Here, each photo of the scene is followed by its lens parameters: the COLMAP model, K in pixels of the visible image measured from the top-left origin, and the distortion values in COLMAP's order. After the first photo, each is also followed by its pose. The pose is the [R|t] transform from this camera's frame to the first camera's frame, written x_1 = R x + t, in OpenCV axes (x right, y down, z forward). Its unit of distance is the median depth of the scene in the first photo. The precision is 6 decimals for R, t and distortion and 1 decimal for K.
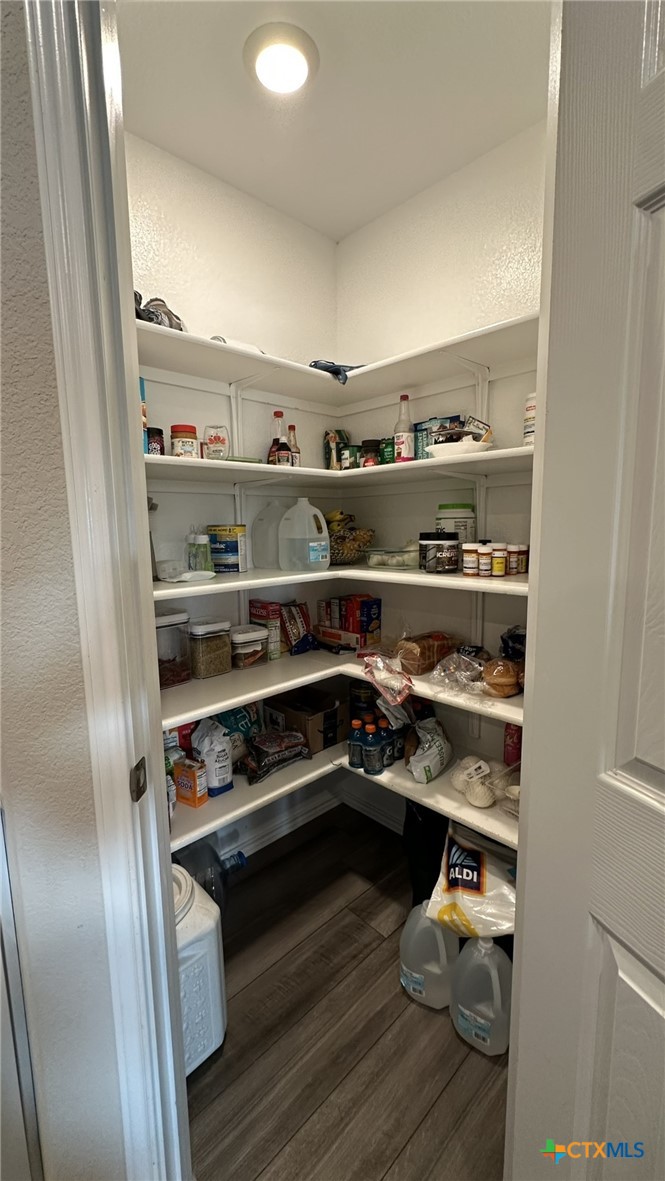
lens RADIAL K [[476.8, 0, 331.5], [0, 476.8, 587.5], [0, 0, 1]] dist [-0.005794, 0.001022]
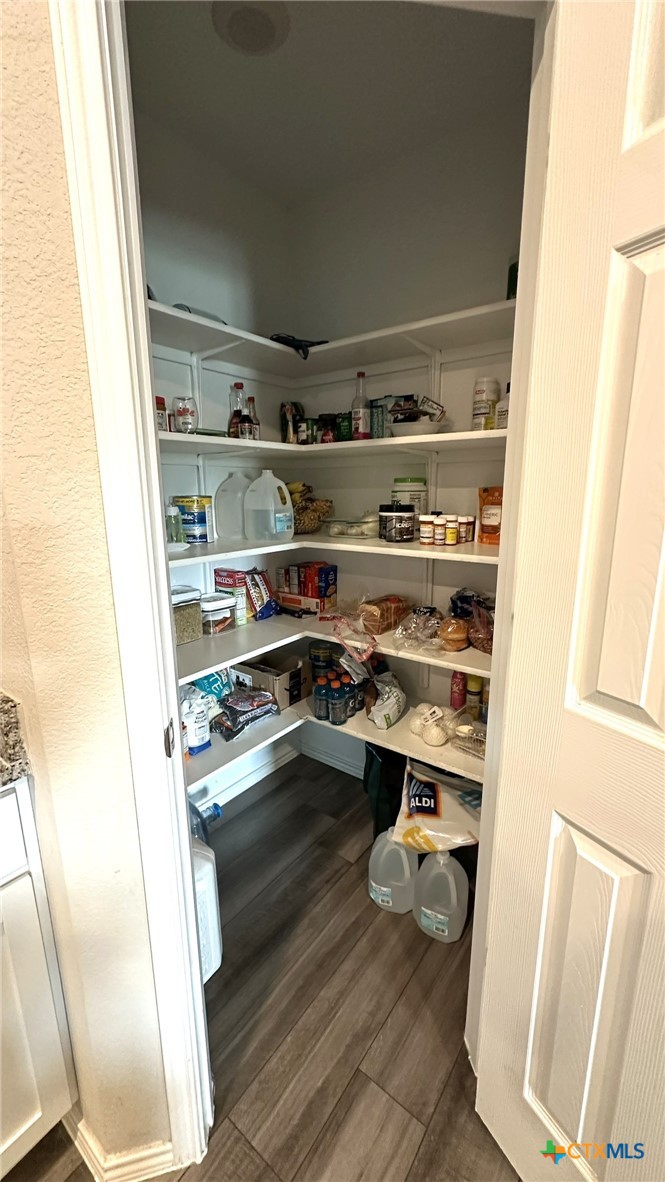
lens RADIAL K [[477.2, 0, 311.5], [0, 477.2, 585.9], [0, 0, 1]] dist [-0.005794, 0.001022]
pose [[0.988820, -0.023256, 0.147287, -0.137894], [0.012099, 0.997019, 0.076195, -0.016182], [-0.148620, -0.073561, 0.986155, -0.065350]]
